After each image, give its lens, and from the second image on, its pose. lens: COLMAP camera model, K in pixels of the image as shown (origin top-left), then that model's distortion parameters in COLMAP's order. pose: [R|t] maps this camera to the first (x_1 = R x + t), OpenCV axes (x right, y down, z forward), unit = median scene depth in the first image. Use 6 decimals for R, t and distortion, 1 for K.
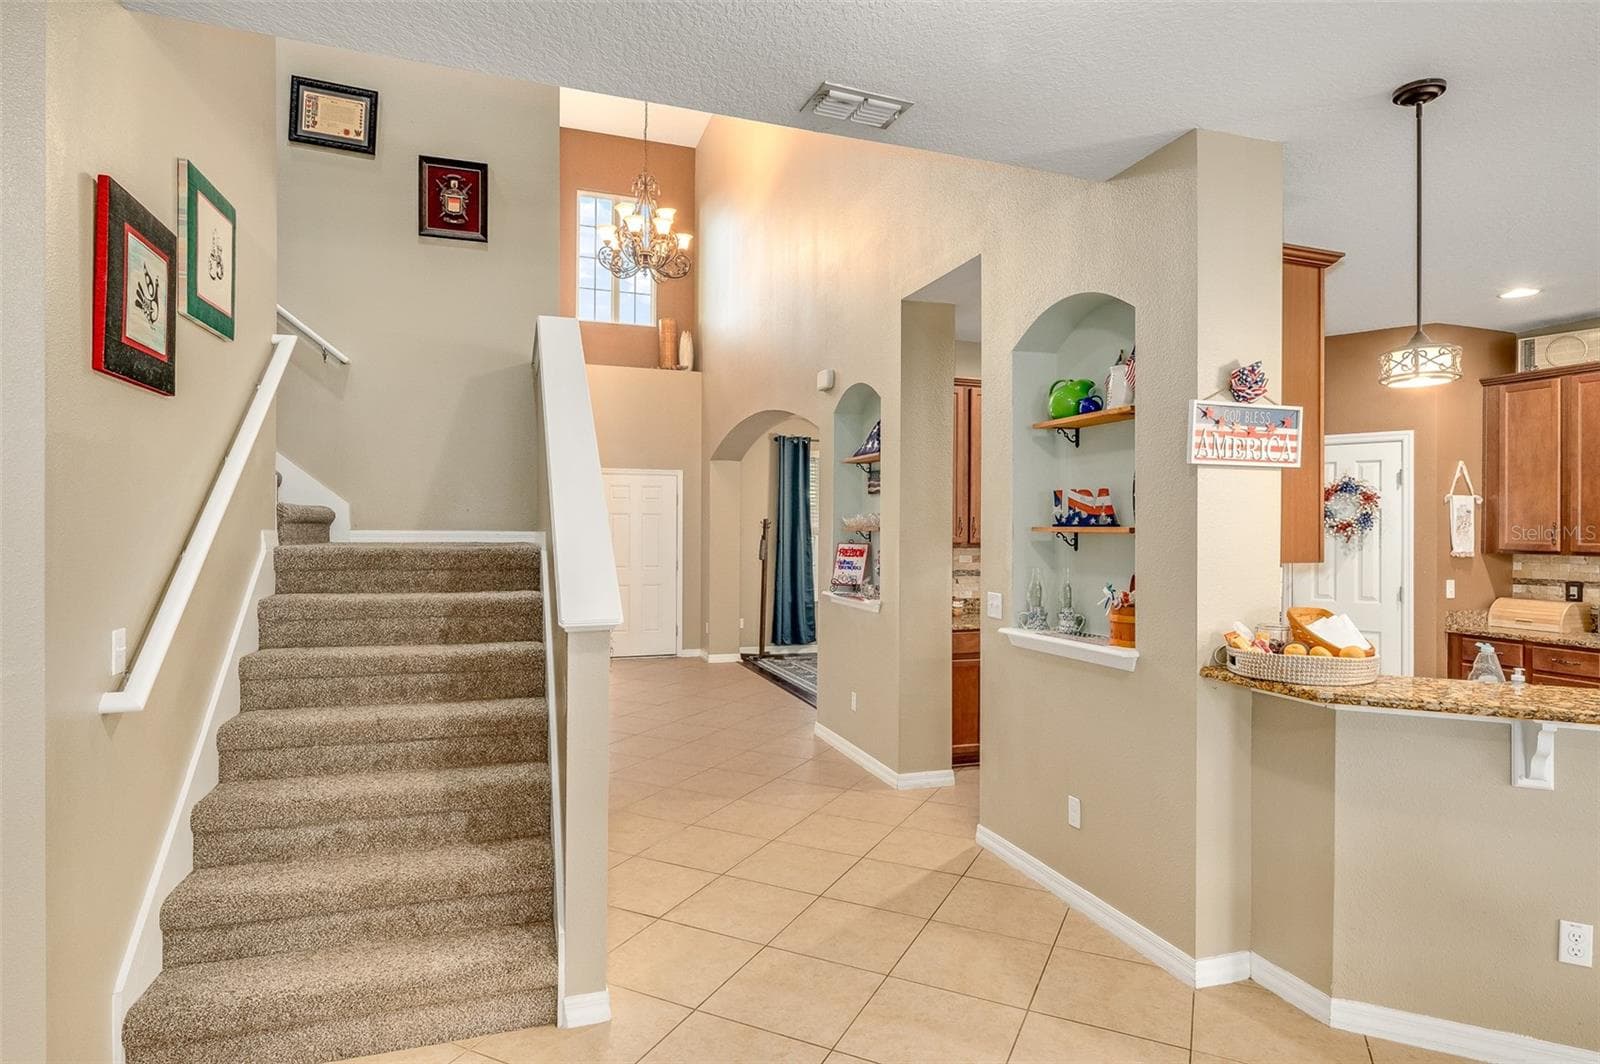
lens RADIAL K [[858.6, 0, 791.4], [0, 858.6, 534.1], [0, 0, 1]] dist [-0.012644, 0.000866]
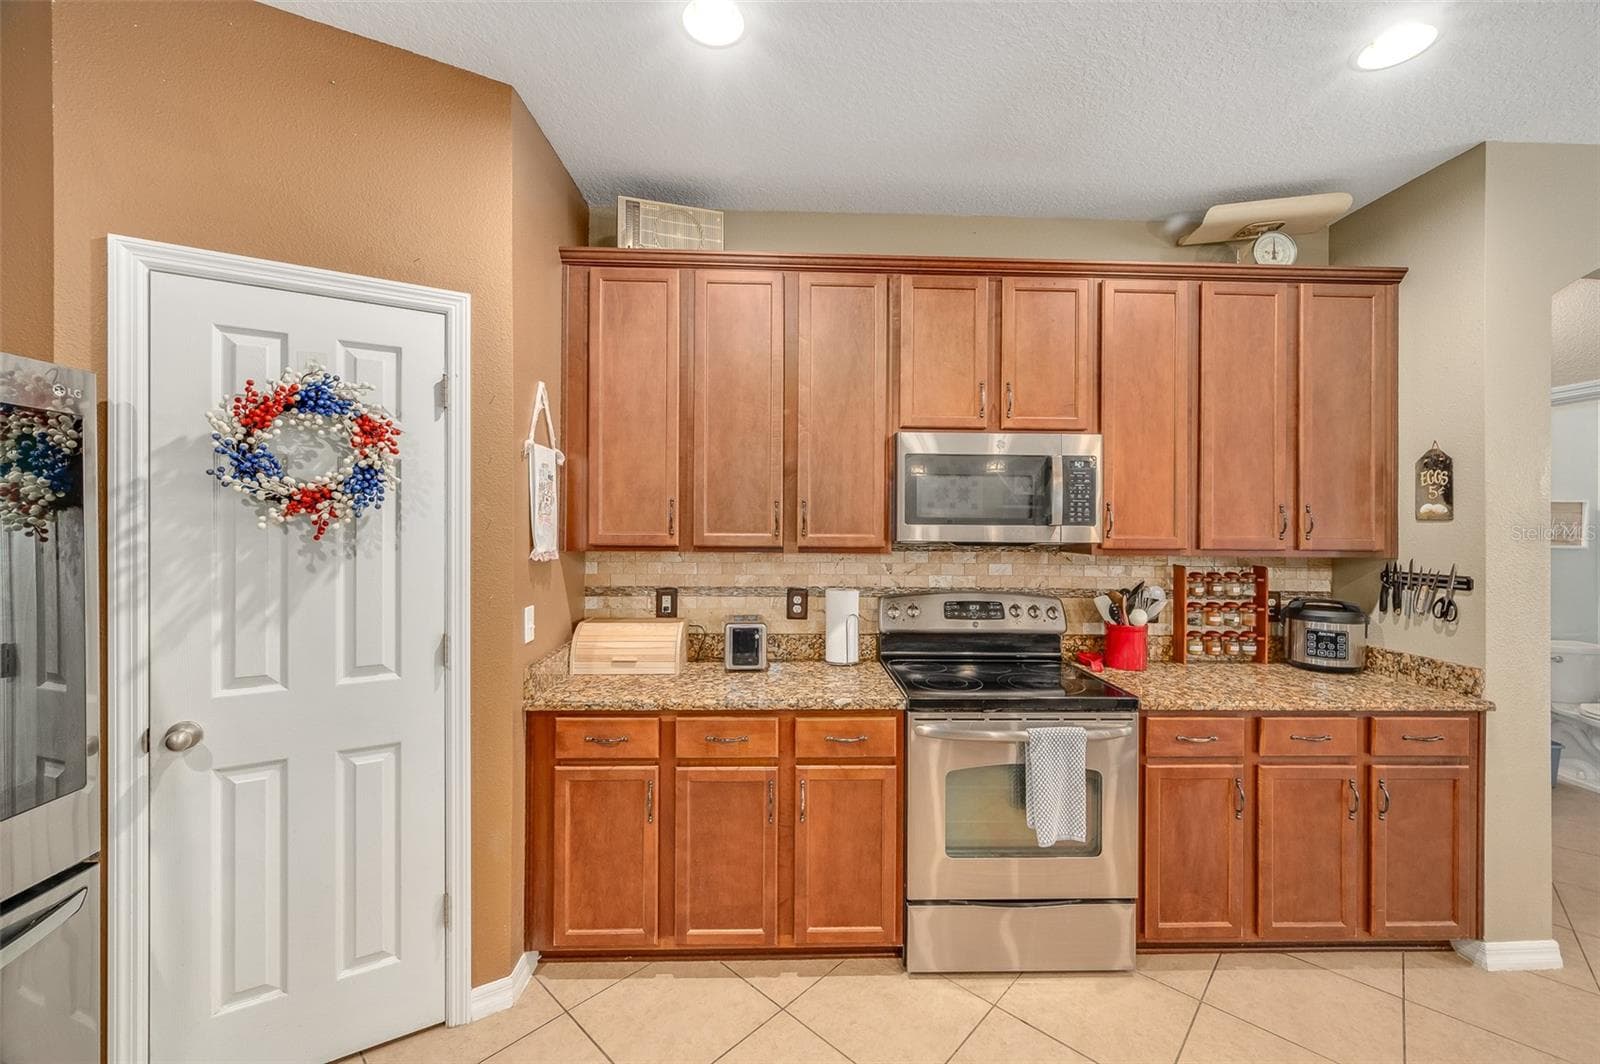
lens RADIAL K [[634.6, 0, 806.6], [0, 634.6, 521.2], [0, 0, 1]] dist [0.001350, -0.000925]
pose [[0.279201, -0.003751, 0.960225, 0.450214], [-0.001646, 0.999989, 0.004385, -0.000293], [-0.960231, -0.002804, 0.279191, 0.730721]]
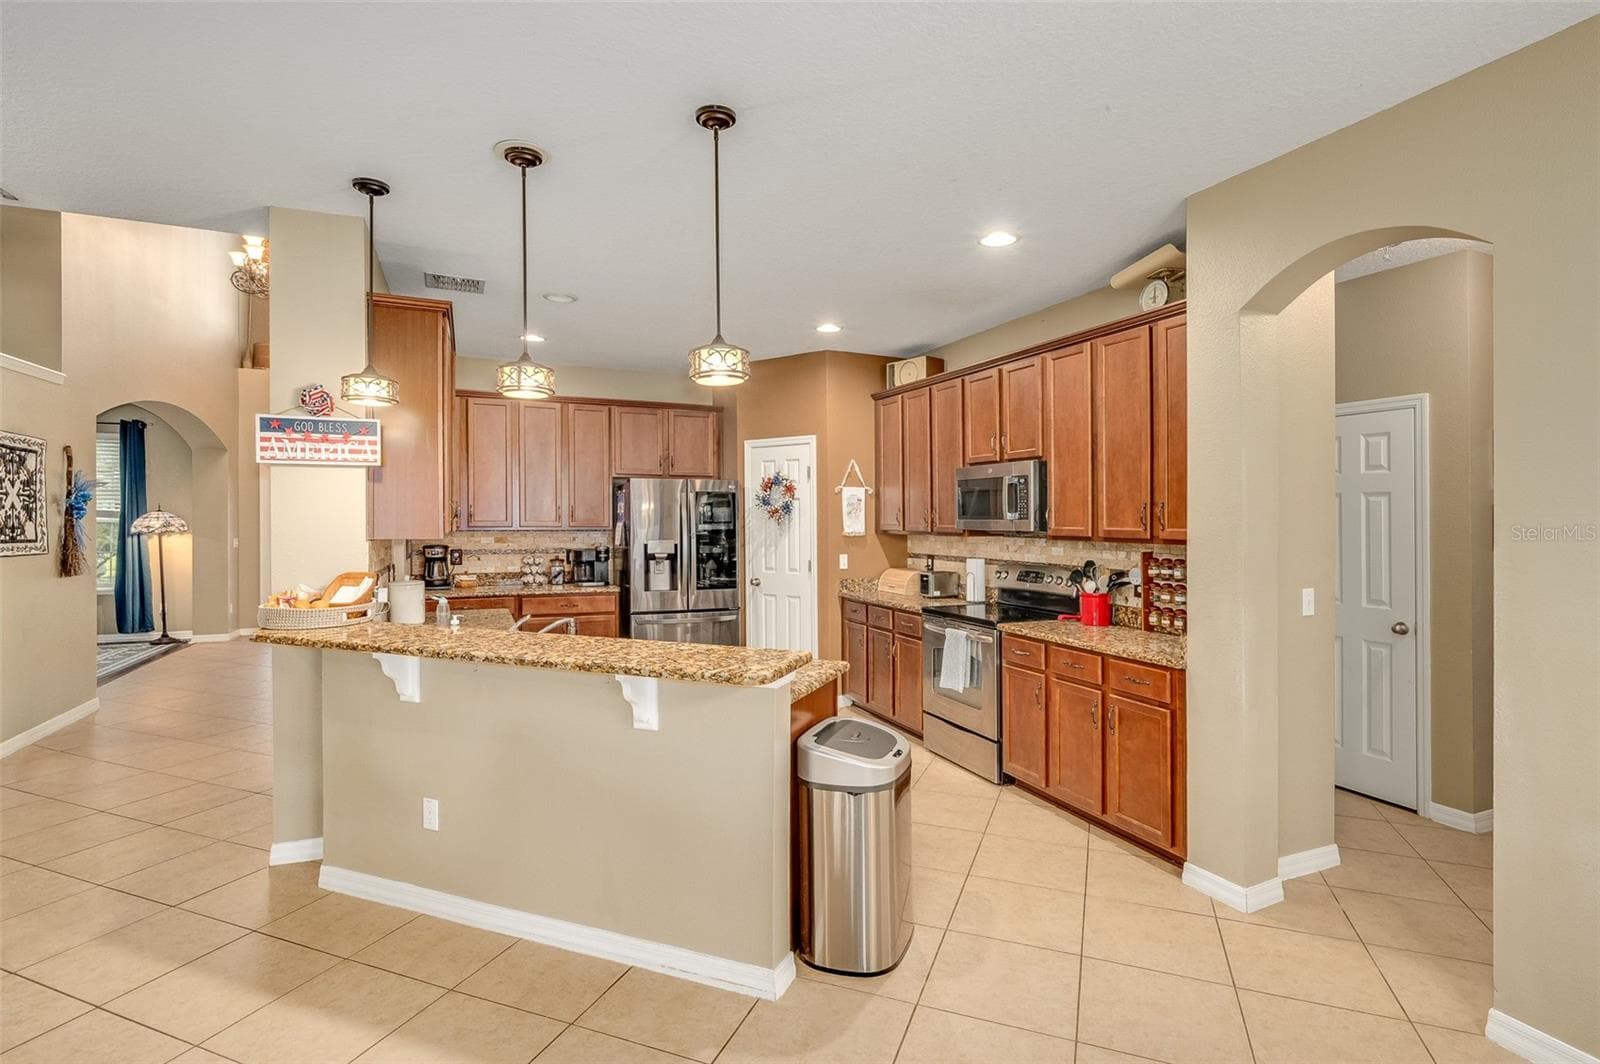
lens RADIAL K [[770.2, 0, 803.3], [0, 770.2, 530.8], [0, 0, 1]] dist [0.003179, 0.000133]
pose [[0.995608, -0.005326, 0.093468, 0.608629], [0.004254, 0.999923, 0.011667, 0.005419], [-0.093523, -0.011218, 0.995554, -0.125232]]
